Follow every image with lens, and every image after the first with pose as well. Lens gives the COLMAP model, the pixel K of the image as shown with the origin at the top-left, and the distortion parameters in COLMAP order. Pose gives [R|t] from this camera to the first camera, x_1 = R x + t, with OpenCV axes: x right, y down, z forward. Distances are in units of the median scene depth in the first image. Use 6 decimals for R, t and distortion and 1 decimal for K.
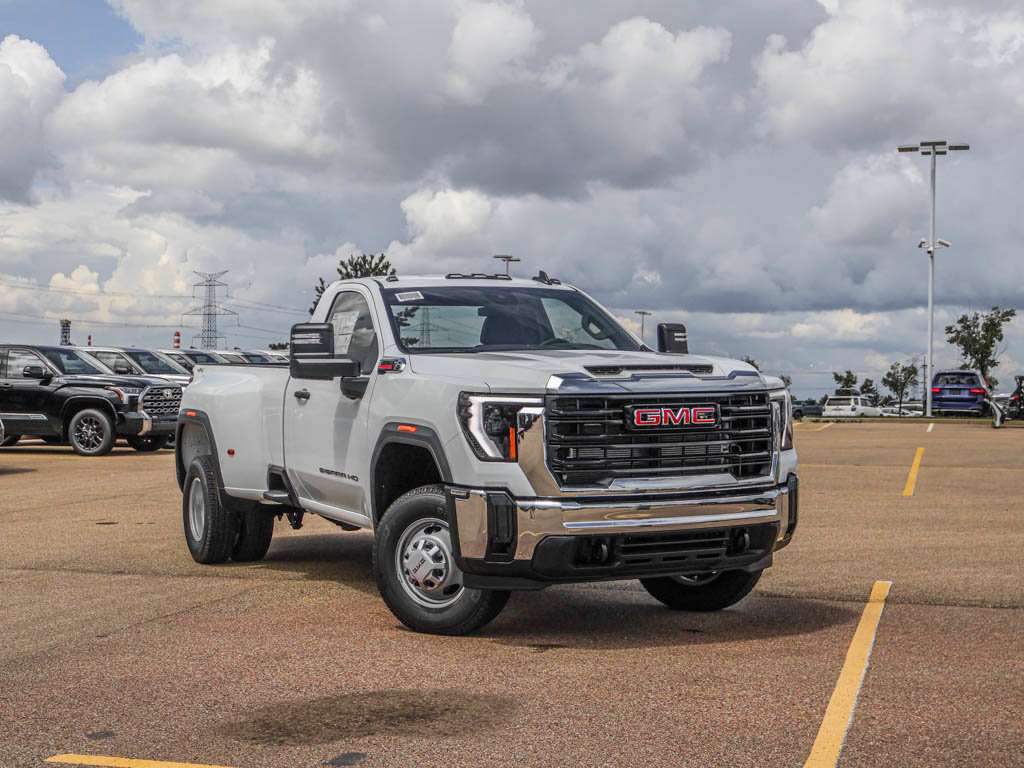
lens RADIAL K [[1564.5, 0, 511.1], [0, 1564.5, 404.3], [0, 0, 1]] dist [0.000239, 2.285871]
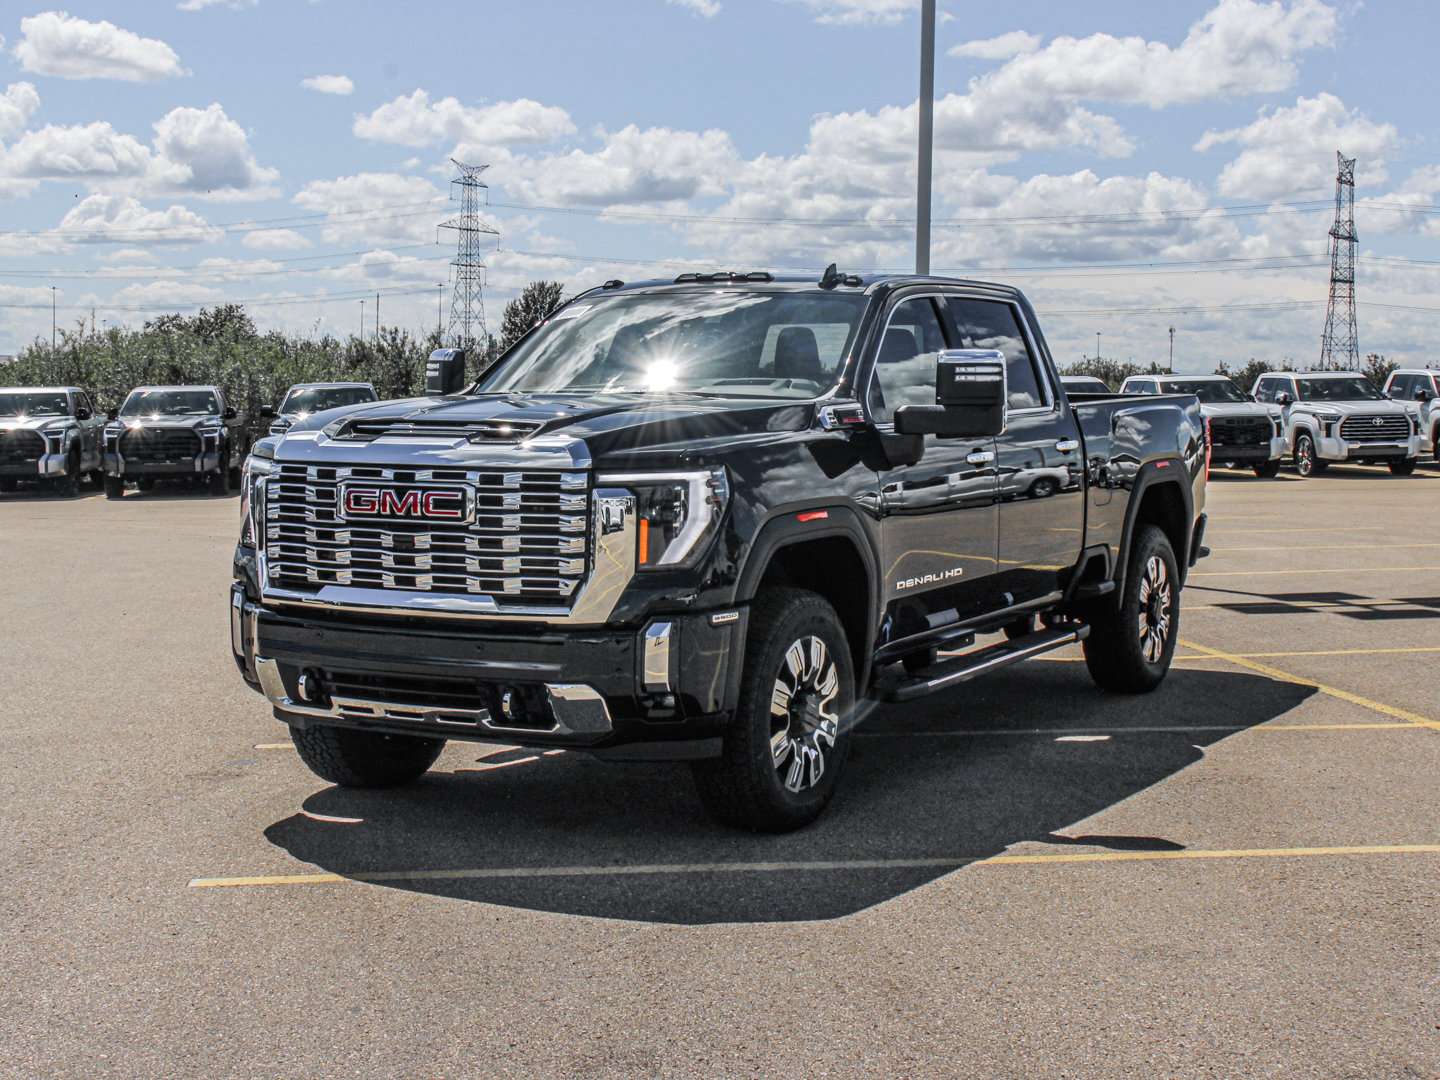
lens RADIAL K [[2301.5, 0, 720.0], [0, 2301.5, 540.0], [0, 0, 1]] dist [-0.031634, -0.038350]
pose [[0.562312, 0.073583, -0.823645, 0.985106], [-0.029728, 0.997188, 0.068791, -0.047364], [0.826390, -0.014196, 0.562919, 0.559617]]
